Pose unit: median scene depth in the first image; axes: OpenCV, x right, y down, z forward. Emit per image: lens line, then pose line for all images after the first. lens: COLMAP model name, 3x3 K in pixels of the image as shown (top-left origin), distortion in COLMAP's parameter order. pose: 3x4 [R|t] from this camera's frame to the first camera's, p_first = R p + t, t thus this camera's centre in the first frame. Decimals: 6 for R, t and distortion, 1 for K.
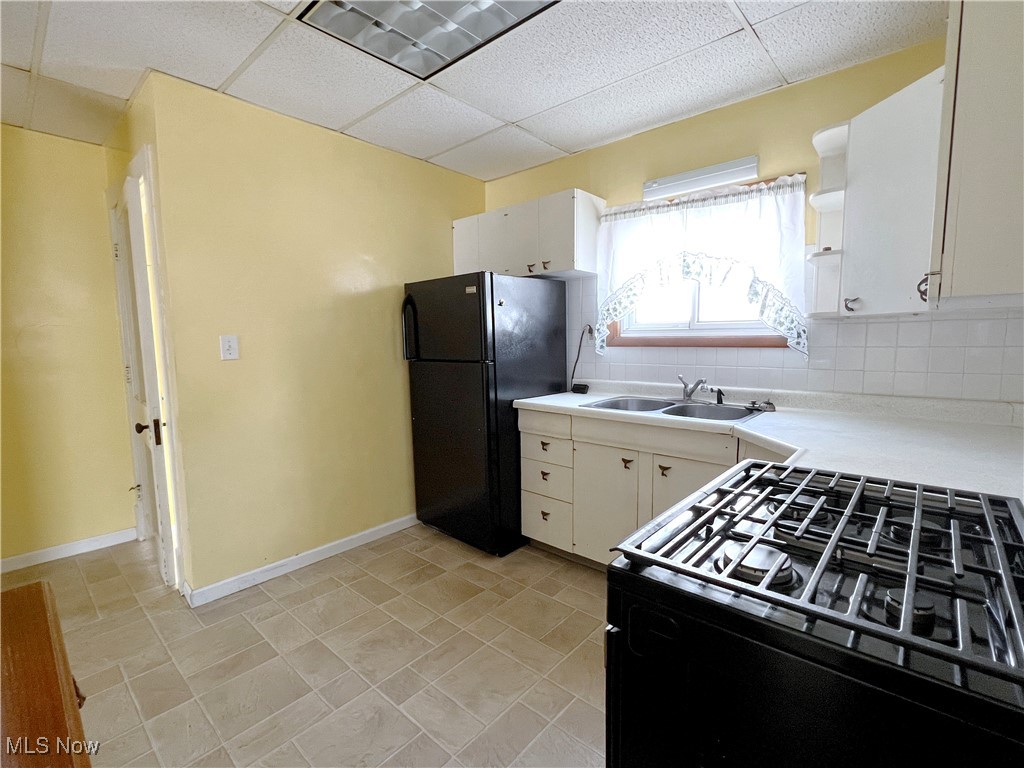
lens RADIAL K [[455.6, 0, 507.6], [0, 455.6, 385.7], [0, 0, 1]] dist [-0.000953, 0.000116]
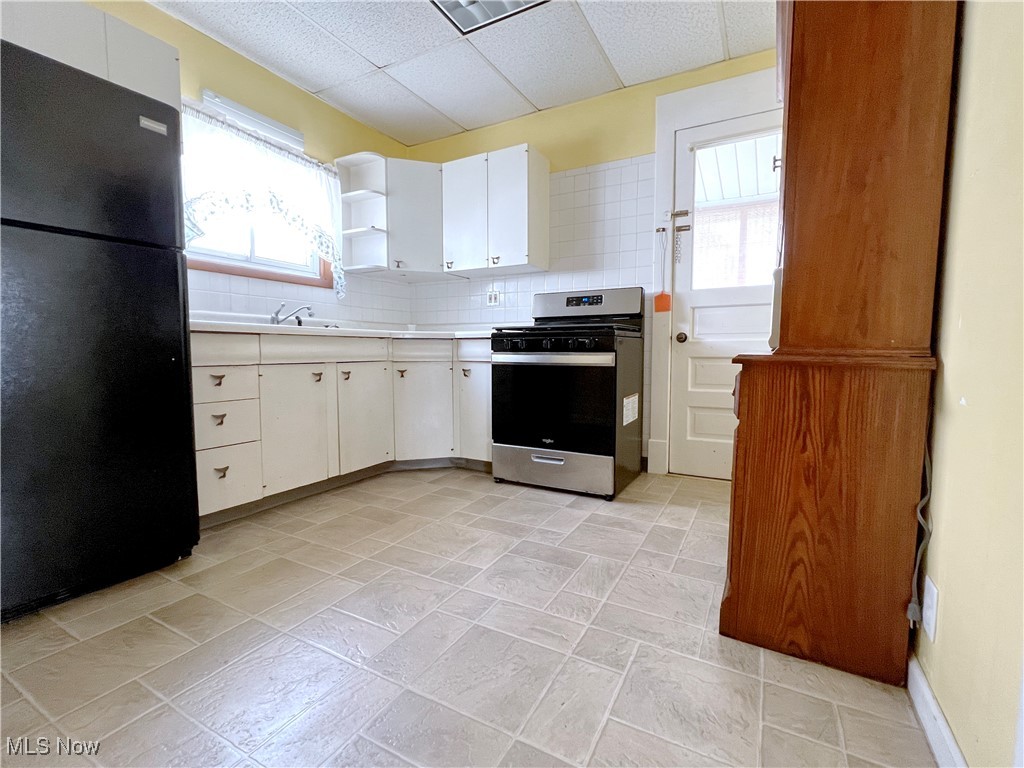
lens RADIAL K [[455.6, 0, 510.8], [0, 455.6, 379.9], [0, 0, 1]] dist [-0.000953, 0.000116]
pose [[-0.200896, -0.059370, 0.977812, -0.854674], [0.097743, 0.991966, 0.080311, 0.133300], [-0.974724, 0.111709, -0.193479, 0.747514]]
